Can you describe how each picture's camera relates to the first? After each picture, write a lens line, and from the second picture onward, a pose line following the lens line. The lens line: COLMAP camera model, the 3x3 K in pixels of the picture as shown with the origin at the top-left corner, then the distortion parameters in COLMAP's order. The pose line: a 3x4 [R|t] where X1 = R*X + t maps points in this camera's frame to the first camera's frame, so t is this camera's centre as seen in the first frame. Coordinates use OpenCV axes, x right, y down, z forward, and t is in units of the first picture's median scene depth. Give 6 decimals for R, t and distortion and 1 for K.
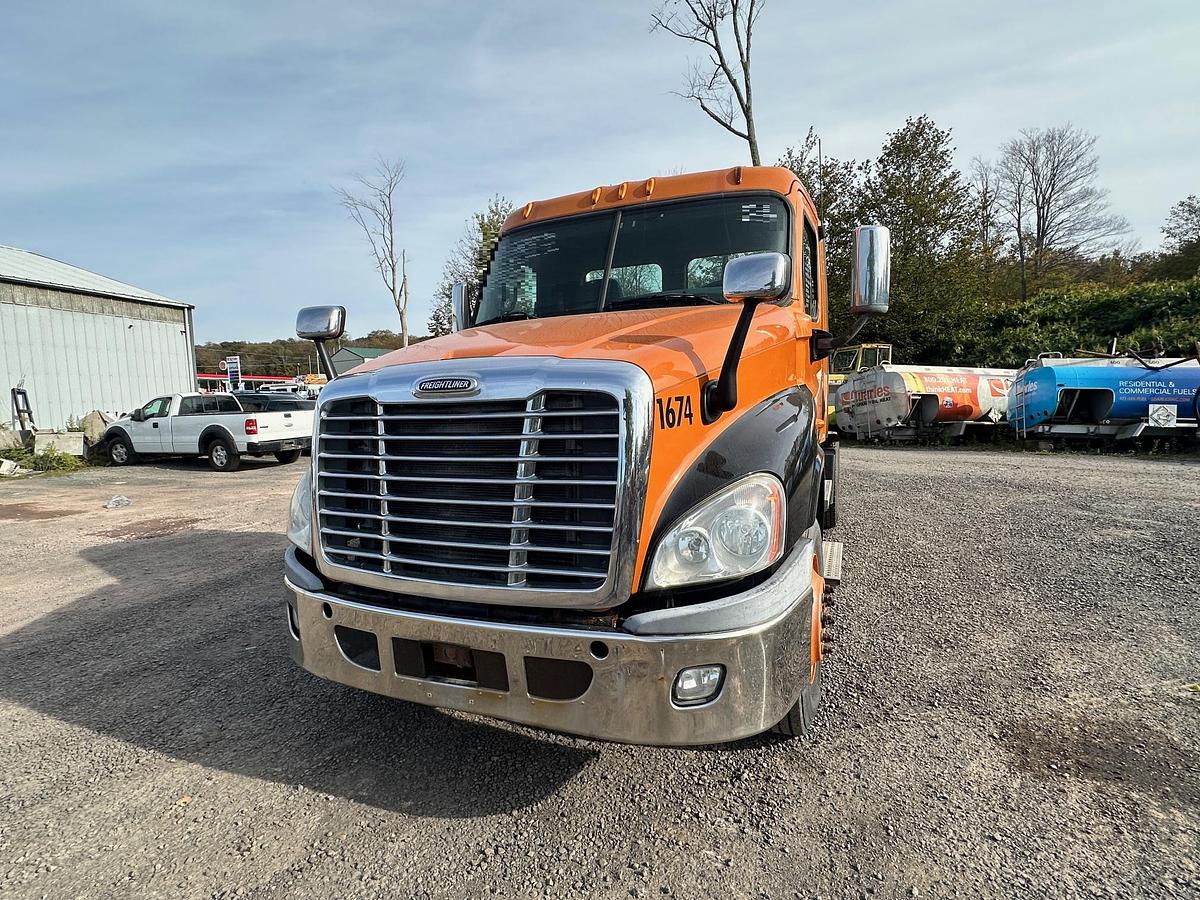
lens RADIAL K [[609.5, 0, 600.2], [0, 609.5, 451.9], [0, 0, 1]] dist [-0.001873, -0.000344]
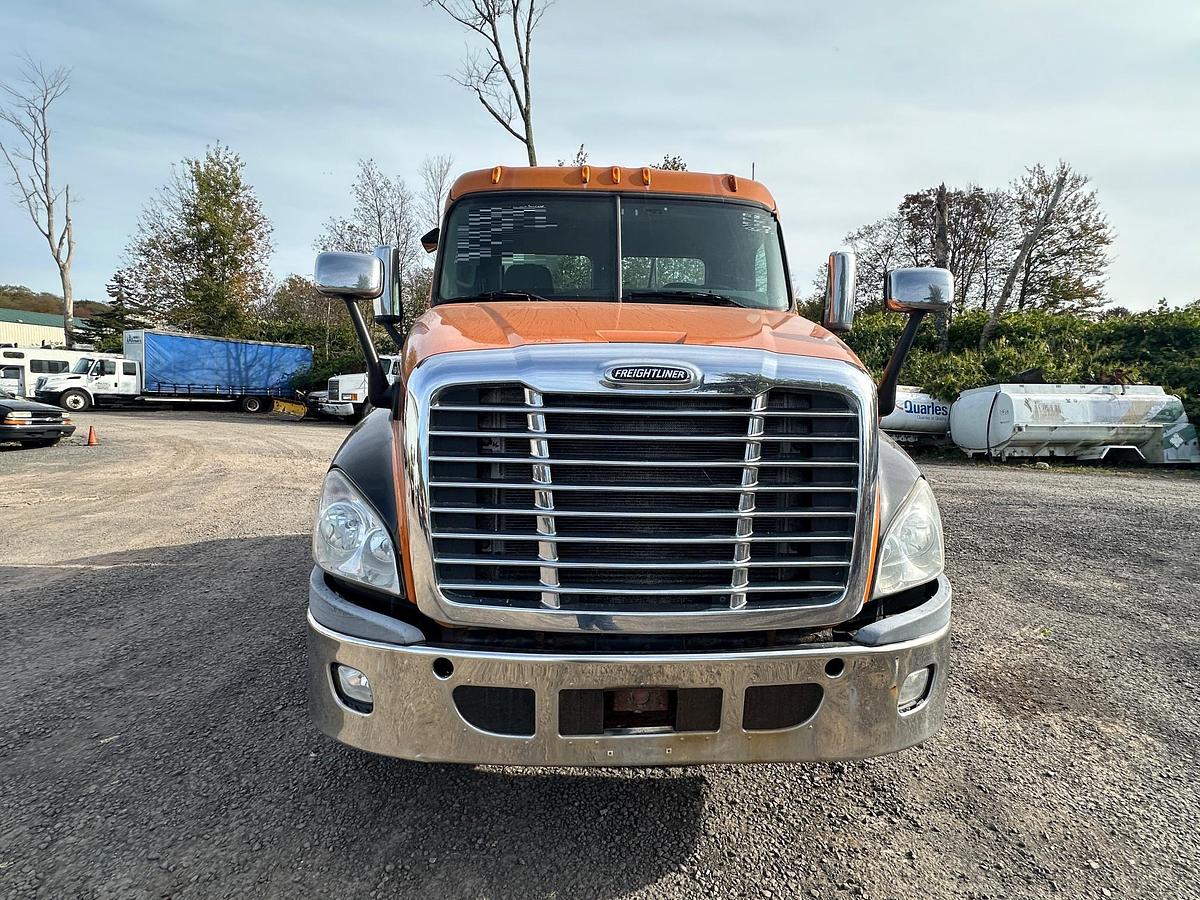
lens RADIAL K [[606.1, 0, 603.8], [0, 606.1, 452.7], [0, 0, 1]] dist [-0.000561, -0.001488]
pose [[0.903236, 0.005257, 0.429111, -0.438405], [-0.007017, 0.999972, 0.002520, -0.003161], [-0.429086, -0.005287, 0.903248, 0.188989]]
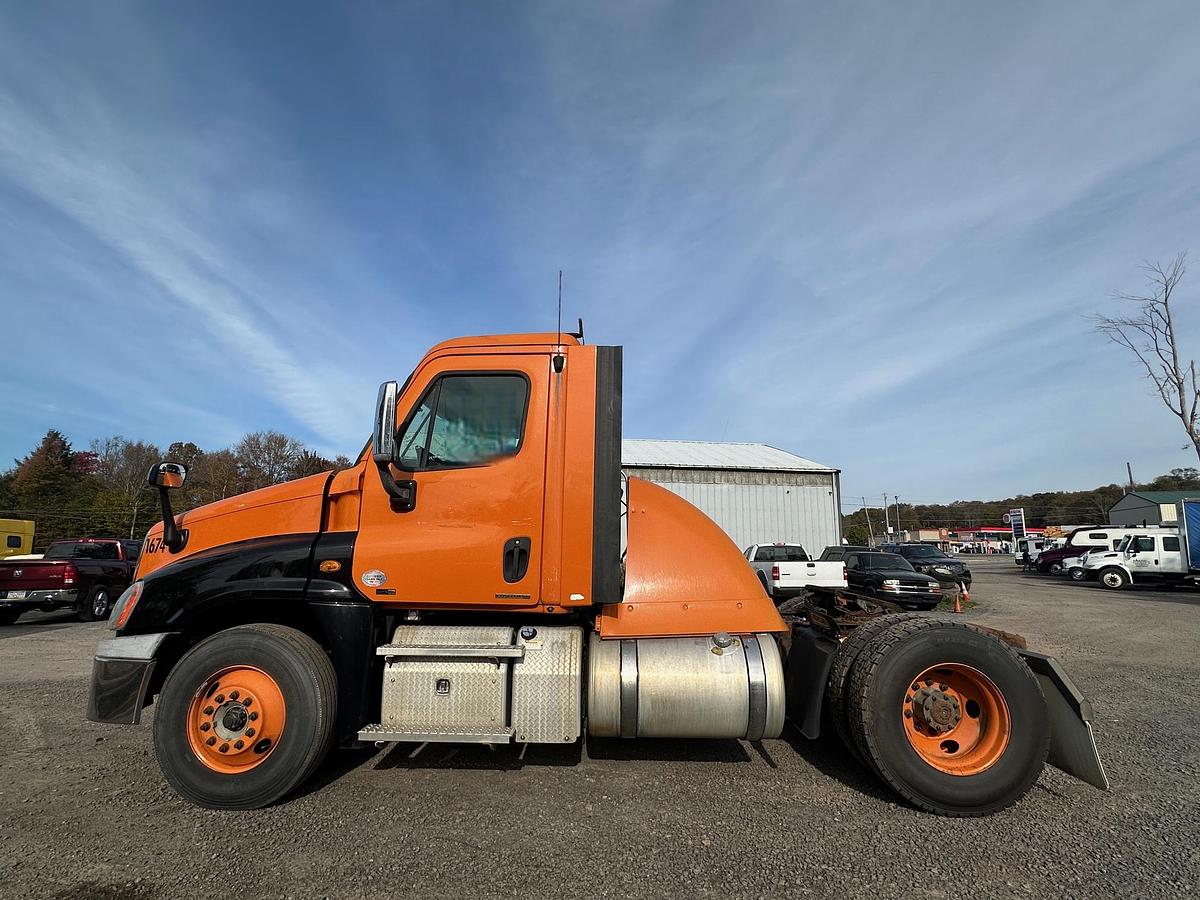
lens RADIAL K [[609.5, 0, 600.2], [0, 609.5, 451.9], [0, 0, 1]] dist [-0.001873, -0.000344]
pose [[0.333181, -0.130328, -0.933812, 1.557616], [-0.106047, 0.978936, -0.174463, -0.106981], [0.936880, 0.157156, 0.312342, 1.048675]]
